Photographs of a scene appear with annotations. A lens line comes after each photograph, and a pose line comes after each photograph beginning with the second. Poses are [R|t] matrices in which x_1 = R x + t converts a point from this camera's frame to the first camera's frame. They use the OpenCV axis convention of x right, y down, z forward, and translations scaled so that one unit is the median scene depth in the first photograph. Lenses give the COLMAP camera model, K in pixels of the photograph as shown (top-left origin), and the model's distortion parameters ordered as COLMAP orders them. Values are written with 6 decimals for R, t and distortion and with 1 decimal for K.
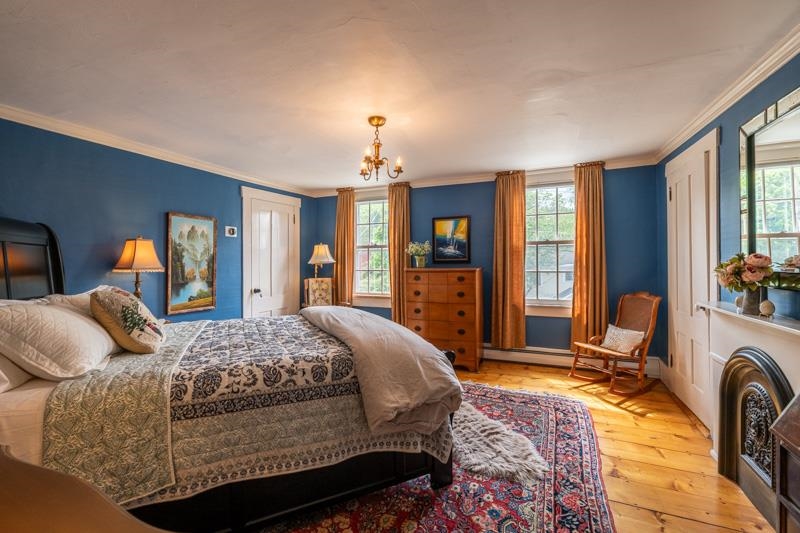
lens RADIAL K [[337.3, 0, 400.0], [0, 337.3, 266.5], [0, 0, 1]] dist [-0.000627, -0.000130]
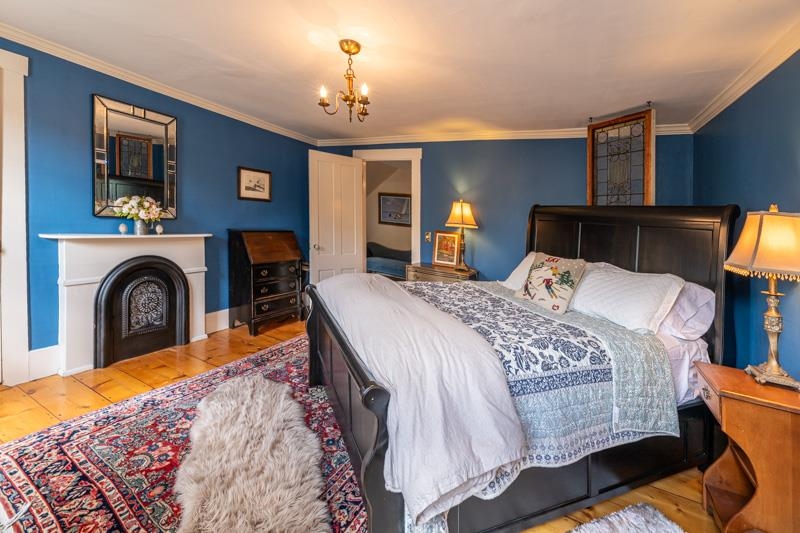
lens RADIAL K [[325.9, 0, 404.9], [0, 325.9, 269.8], [0, 0, 1]] dist [0.001958, 0.000252]
pose [[-0.996479, -0.071726, 0.043417, -0.193880], [-0.063509, 0.983798, 0.167656, -0.040335], [-0.054739, 0.164308, -0.984889, 1.701056]]
